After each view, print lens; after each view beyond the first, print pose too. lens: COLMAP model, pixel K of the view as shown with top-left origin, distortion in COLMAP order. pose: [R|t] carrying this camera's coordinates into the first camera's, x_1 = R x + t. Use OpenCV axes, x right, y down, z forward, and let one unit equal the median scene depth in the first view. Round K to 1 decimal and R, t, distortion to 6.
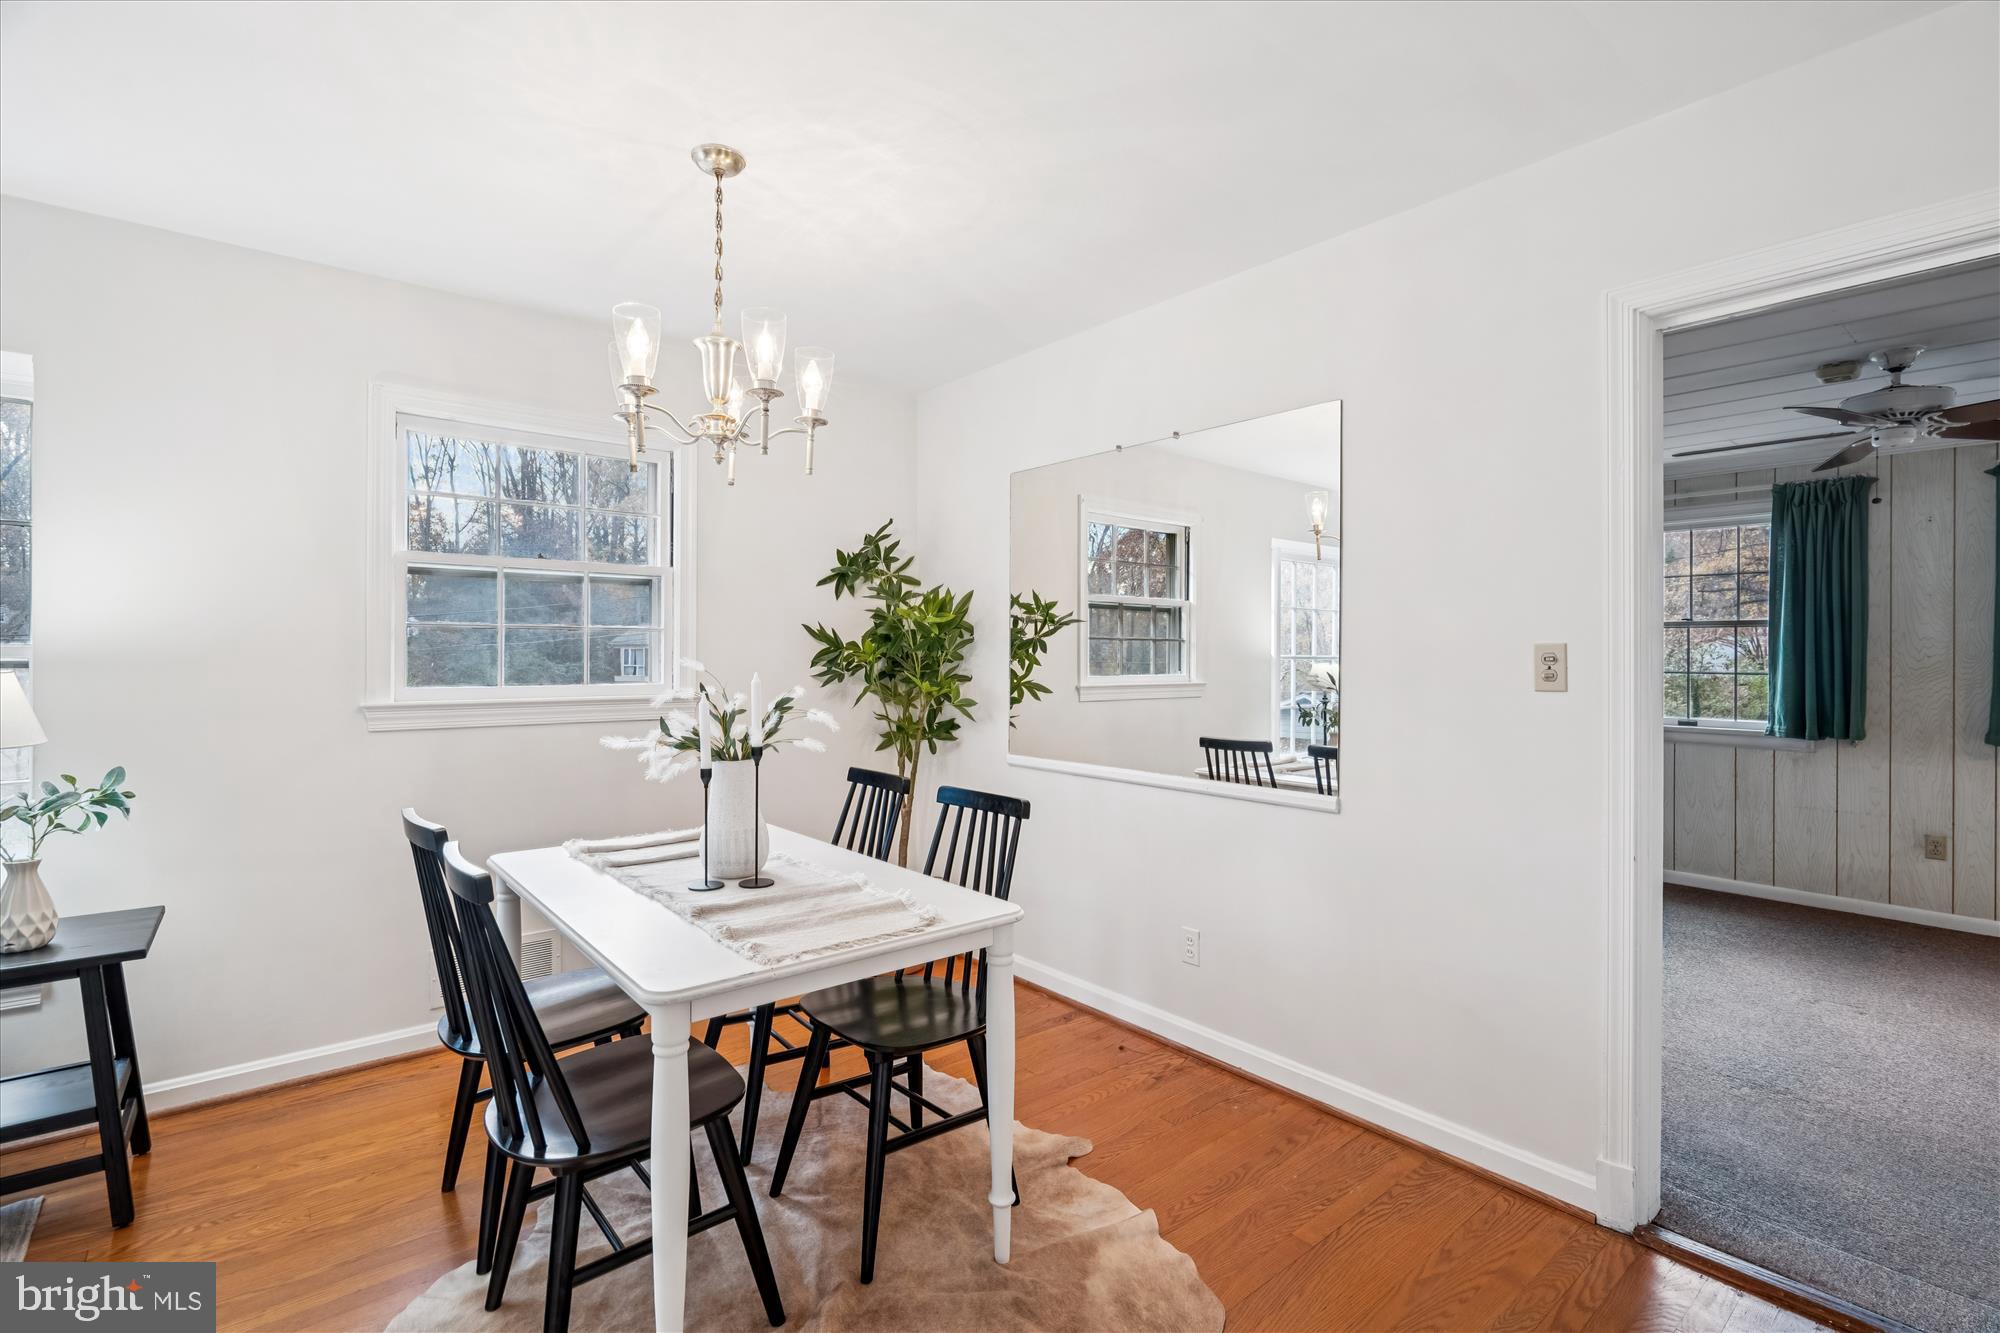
lens RADIAL K [[941.2, 0, 1004.5], [0, 941.2, 642.6], [0, 0, 1]] dist [0.001009, 0.000141]
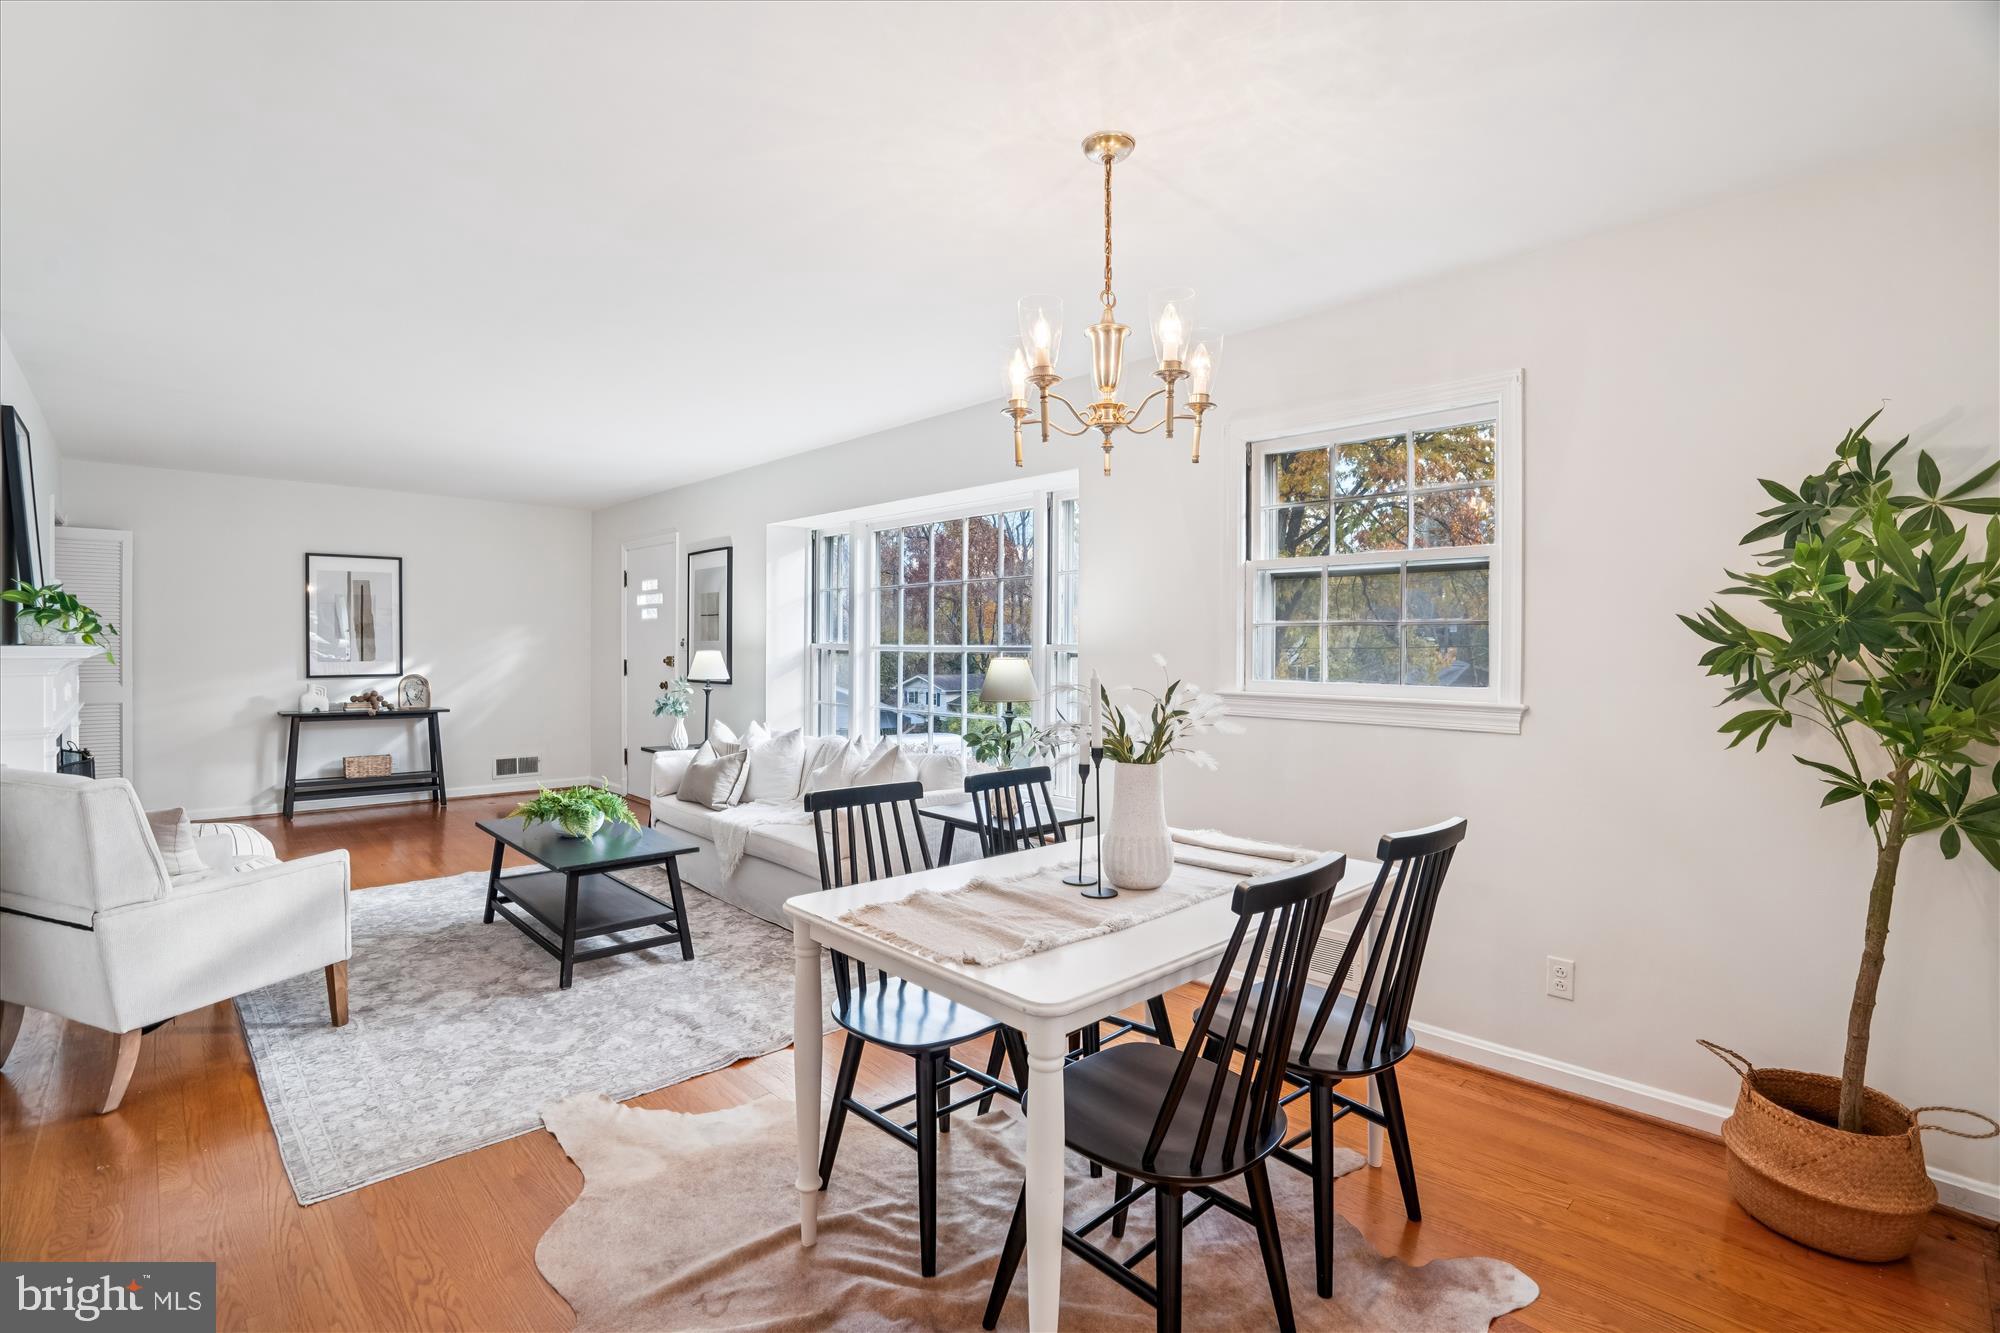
lens RADIAL K [[931.1, 0, 993.2], [0, 931.1, 673.0], [0, 0, 1]] dist [-0.011538, 0.000113]
pose [[0.059330, 0.023050, -0.997972, 0.823436], [0.008296, 0.999687, 0.023583, 0.020031], [0.998204, -0.009679, 0.059121, 1.016988]]
